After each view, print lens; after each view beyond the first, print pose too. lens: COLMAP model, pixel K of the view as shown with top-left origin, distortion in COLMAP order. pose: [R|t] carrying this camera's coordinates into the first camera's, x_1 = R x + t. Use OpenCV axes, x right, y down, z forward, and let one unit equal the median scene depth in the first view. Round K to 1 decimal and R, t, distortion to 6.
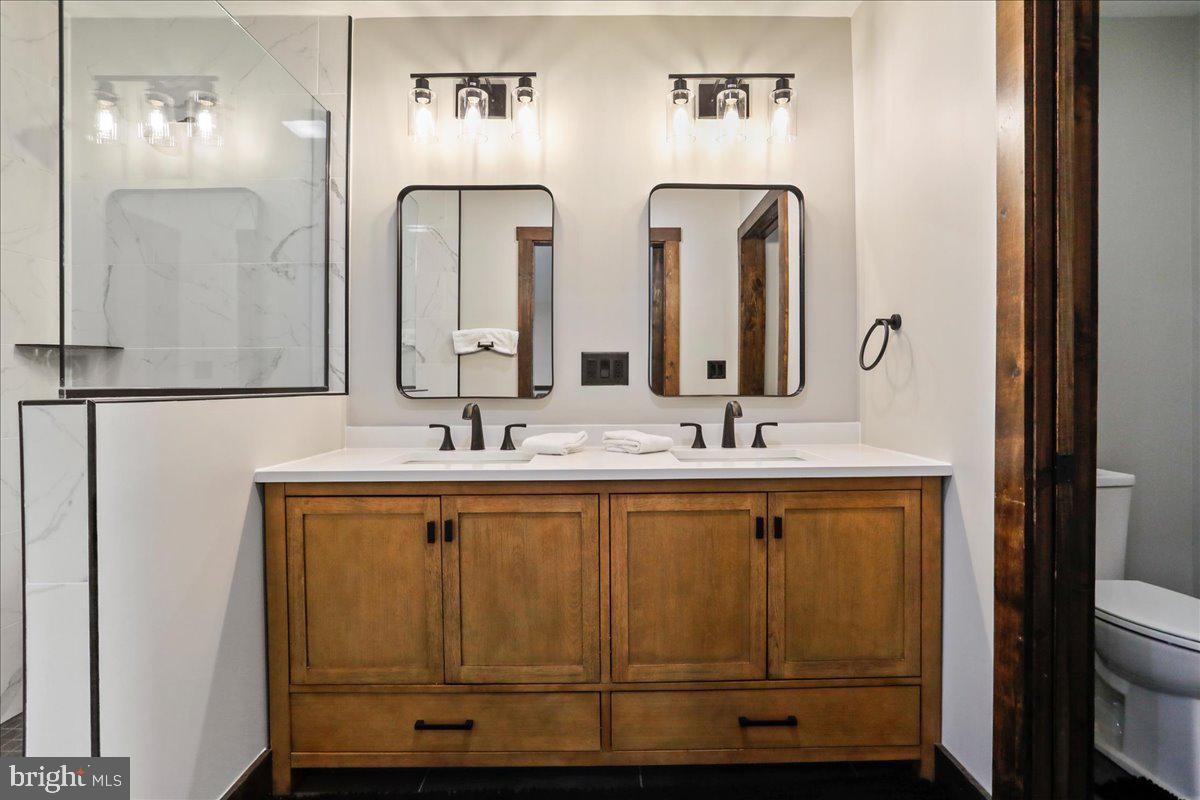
lens RADIAL K [[578.5, 0, 602.3], [0, 578.5, 389.0], [0, 0, 1]] dist [-0.039290, 0.000704]
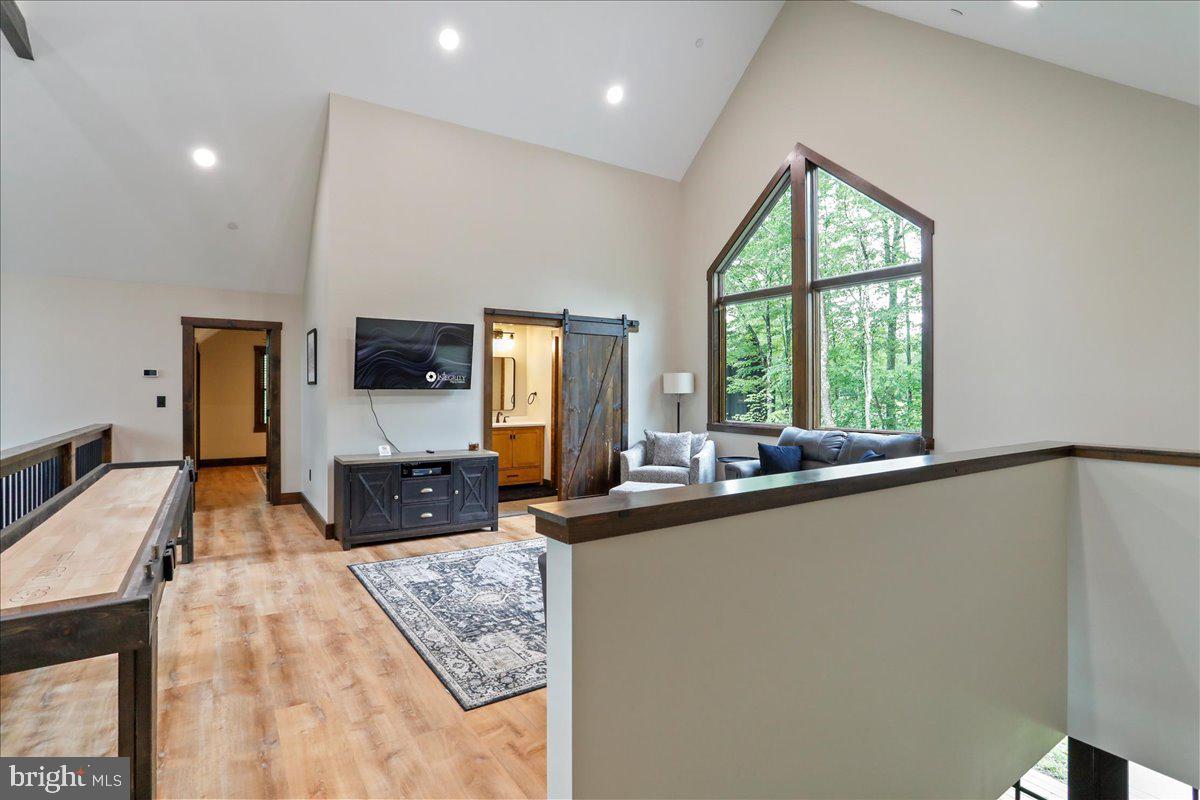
lens RADIAL K [[578.5, 0, 602.3], [0, 578.5, 389.0], [0, 0, 1]] dist [-0.039290, 0.000704]
pose [[0.831790, 0.006294, 0.555055, -1.857432], [-0.002045, 0.999964, -0.008275, -0.134694], [-0.555087, 0.005748, 0.831772, -3.624276]]
